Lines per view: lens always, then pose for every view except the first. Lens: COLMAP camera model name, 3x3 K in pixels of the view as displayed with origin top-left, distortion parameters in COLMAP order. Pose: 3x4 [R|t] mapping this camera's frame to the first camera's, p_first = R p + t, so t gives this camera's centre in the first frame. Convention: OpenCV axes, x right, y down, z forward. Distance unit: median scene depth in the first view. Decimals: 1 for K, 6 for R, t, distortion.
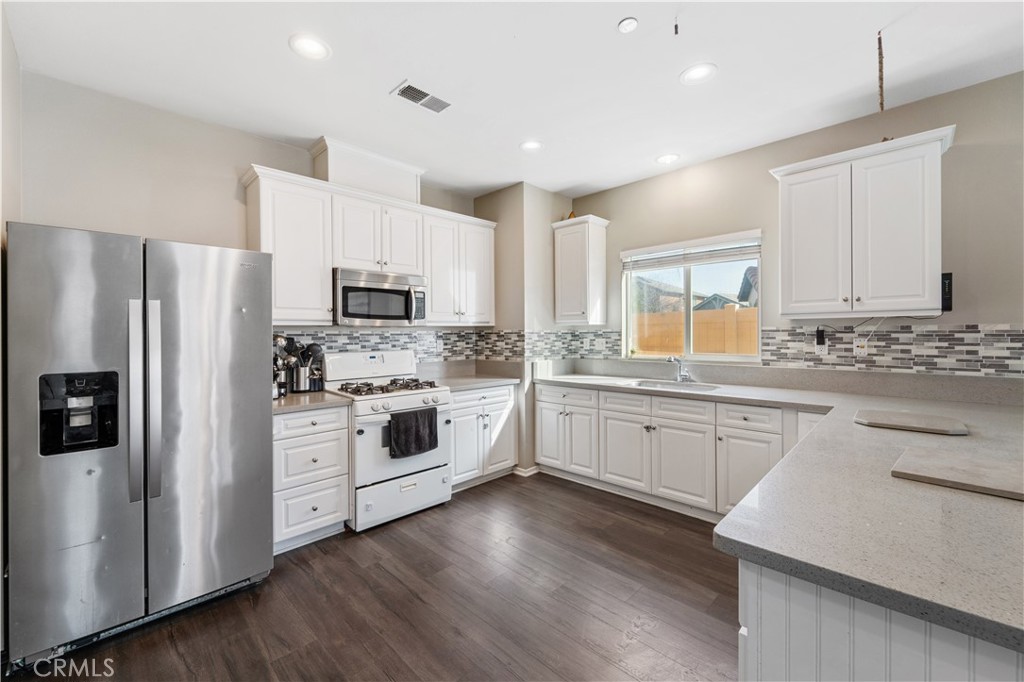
lens RADIAL K [[421.4, 0, 512.4], [0, 421.4, 336.7], [0, 0, 1]] dist [0.019127, -0.001002]
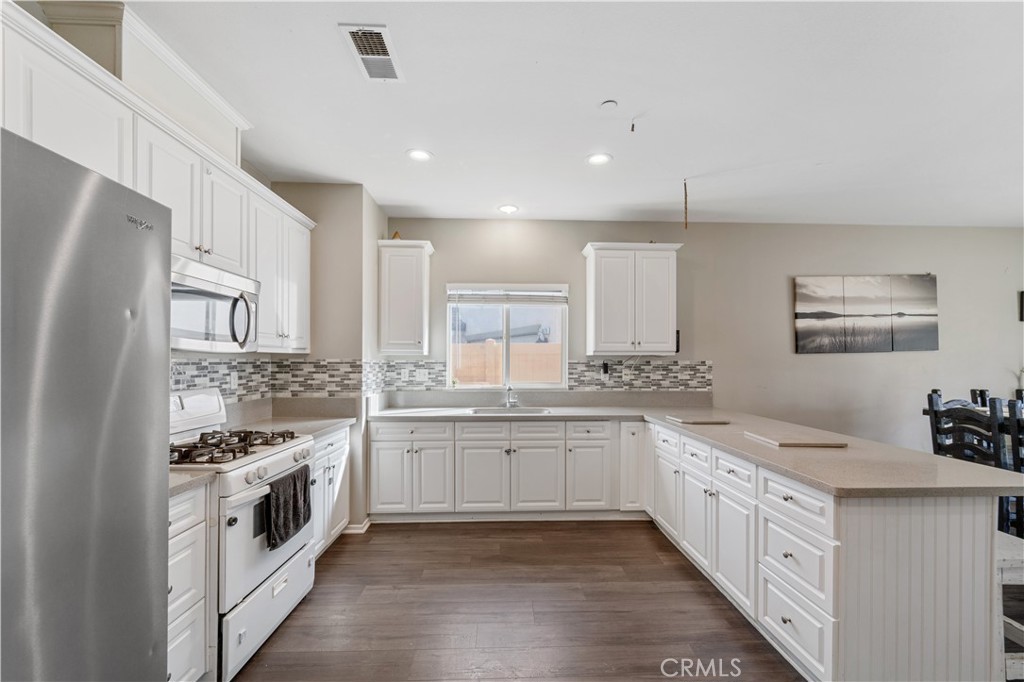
lens RADIAL K [[421.4, 0, 515.7], [0, 421.4, 363.7], [0, 0, 1]] dist [0.019127, -0.001002]
pose [[0.687577, 0.008057, 0.726066, -0.424745], [-0.002521, 0.999959, -0.008709, -0.000789], [-0.726107, 0.004158, 0.687570, 0.216308]]
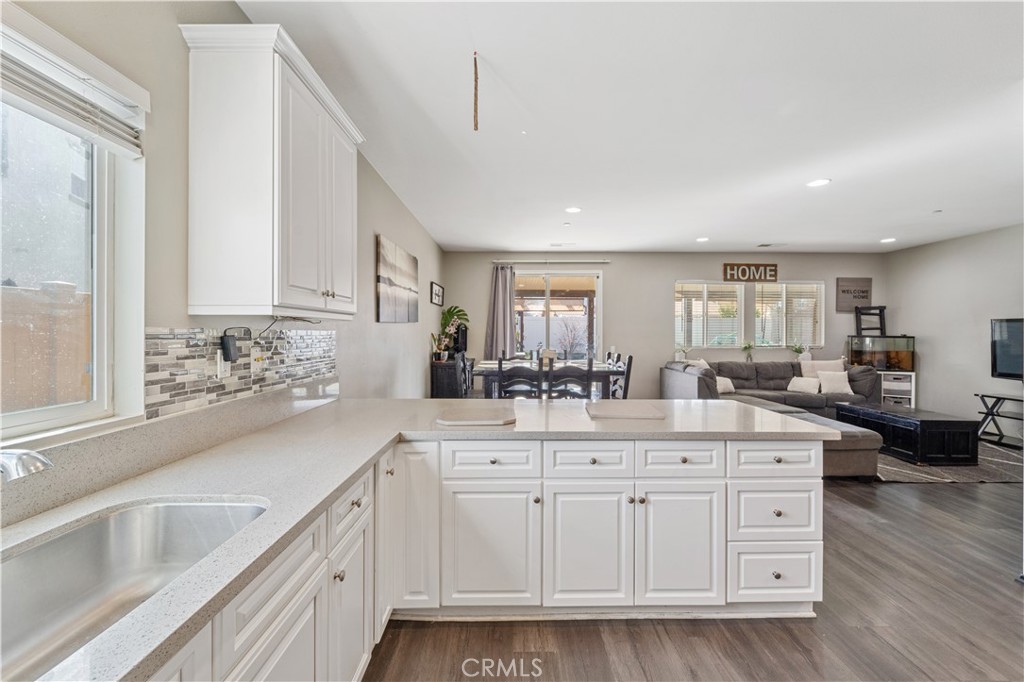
lens RADIAL K [[421.4, 0, 516.3], [0, 421.4, 326.0], [0, 0, 1]] dist [0.019127, -0.001002]
pose [[-0.718531, 0.014675, 0.695340, 0.029202], [0.005368, 0.999865, -0.015555, -0.015036], [-0.695474, -0.007444, -0.718512, 0.977757]]
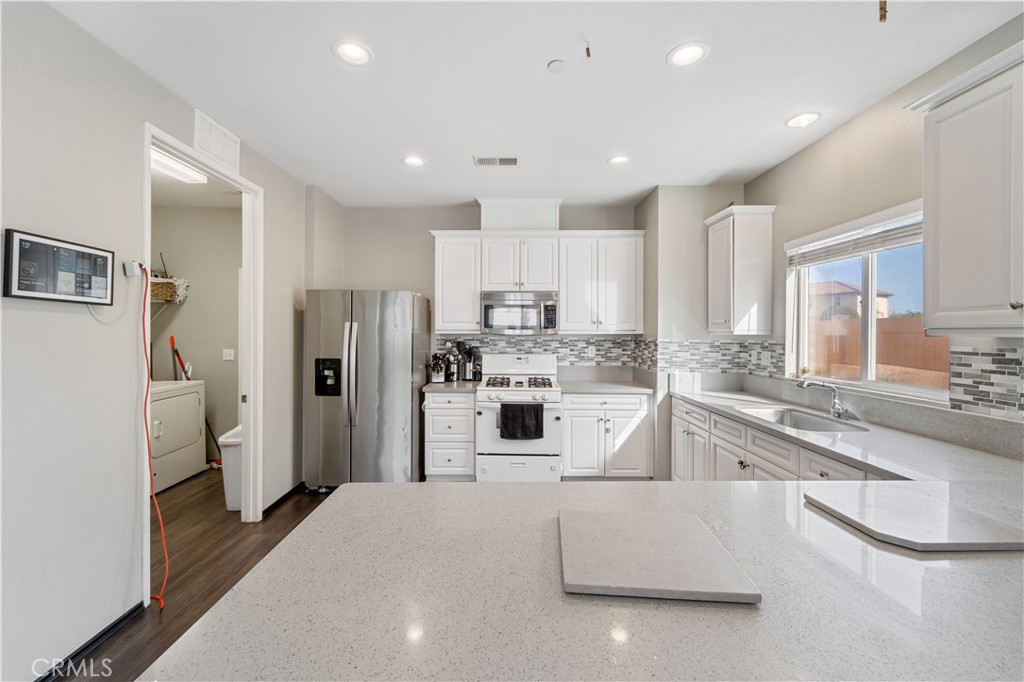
lens RADIAL K [[421.4, 0, 513.7], [0, 421.4, 332.9], [0, 0, 1]] dist [0.019127, -0.001002]
pose [[0.707486, 0.014590, -0.706577, 0.539753], [-0.017874, 0.999836, 0.002749, -0.030554], [0.706502, 0.010684, 0.707631, 0.094311]]
